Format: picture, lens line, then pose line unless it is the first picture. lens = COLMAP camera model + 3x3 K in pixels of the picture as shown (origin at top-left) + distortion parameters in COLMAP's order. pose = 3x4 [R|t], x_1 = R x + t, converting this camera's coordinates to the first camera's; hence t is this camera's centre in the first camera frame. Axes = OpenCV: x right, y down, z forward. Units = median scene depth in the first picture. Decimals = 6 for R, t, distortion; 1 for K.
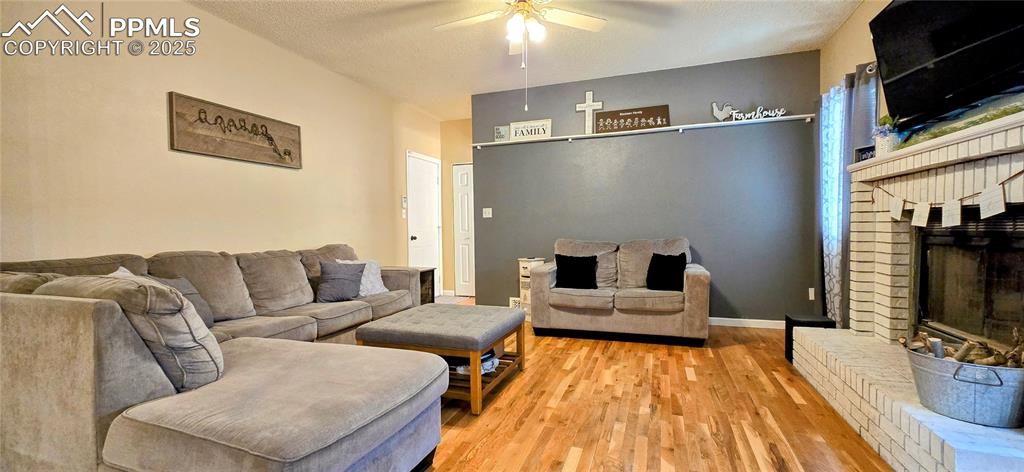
lens RADIAL K [[416.9, 0, 507.7], [0, 416.9, 240.4], [0, 0, 1]] dist [-0.003071, 0.000051]
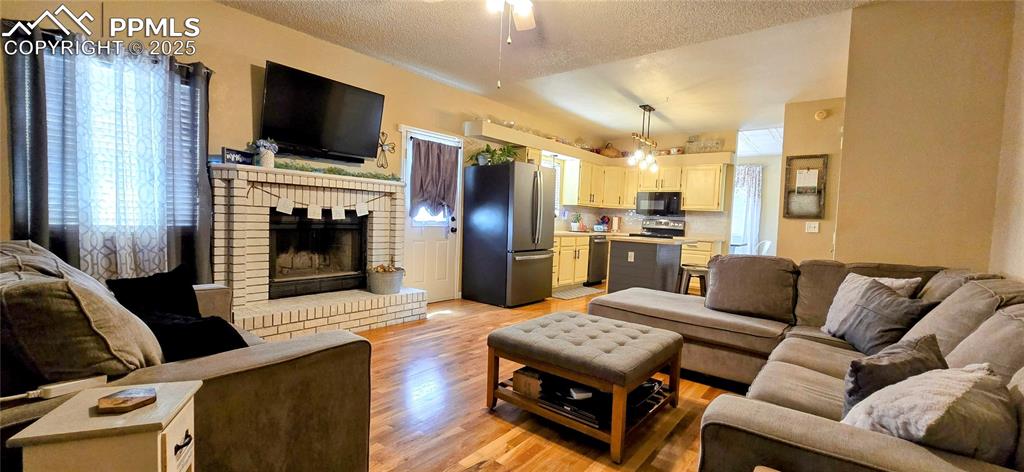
lens RADIAL K [[416.9, 0, 513.2], [0, 416.9, 196.9], [0, 0, 1]] dist [-0.003071, 0.000051]
pose [[-0.949861, -0.004937, 0.312633, -0.205755], [-0.013170, 0.999620, -0.024228, -0.057408], [-0.312395, -0.027131, -0.949565, 1.446676]]
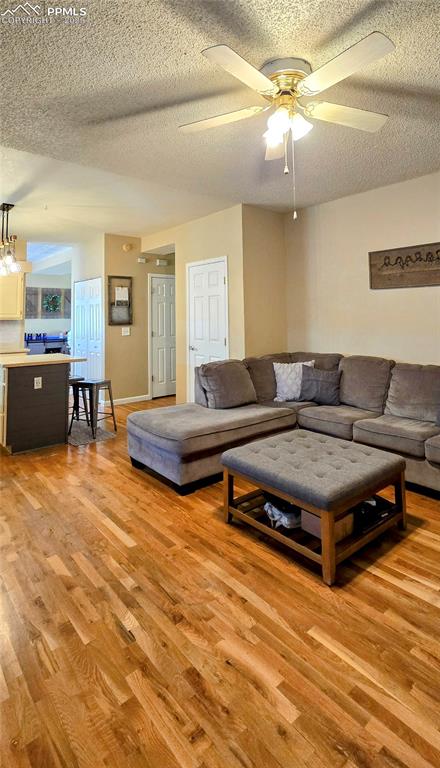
lens RADIAL K [[383.6, 0, 214.9], [0, 383.6, 290.9], [0, 0, 1]] dist [-0.003735, -0.002033]
pose [[-0.500164, -0.039996, -0.865007, 0.570848], [-0.008259, 0.999108, -0.041421, -0.117307], [0.865892, -0.013573, -0.500048, 0.961294]]
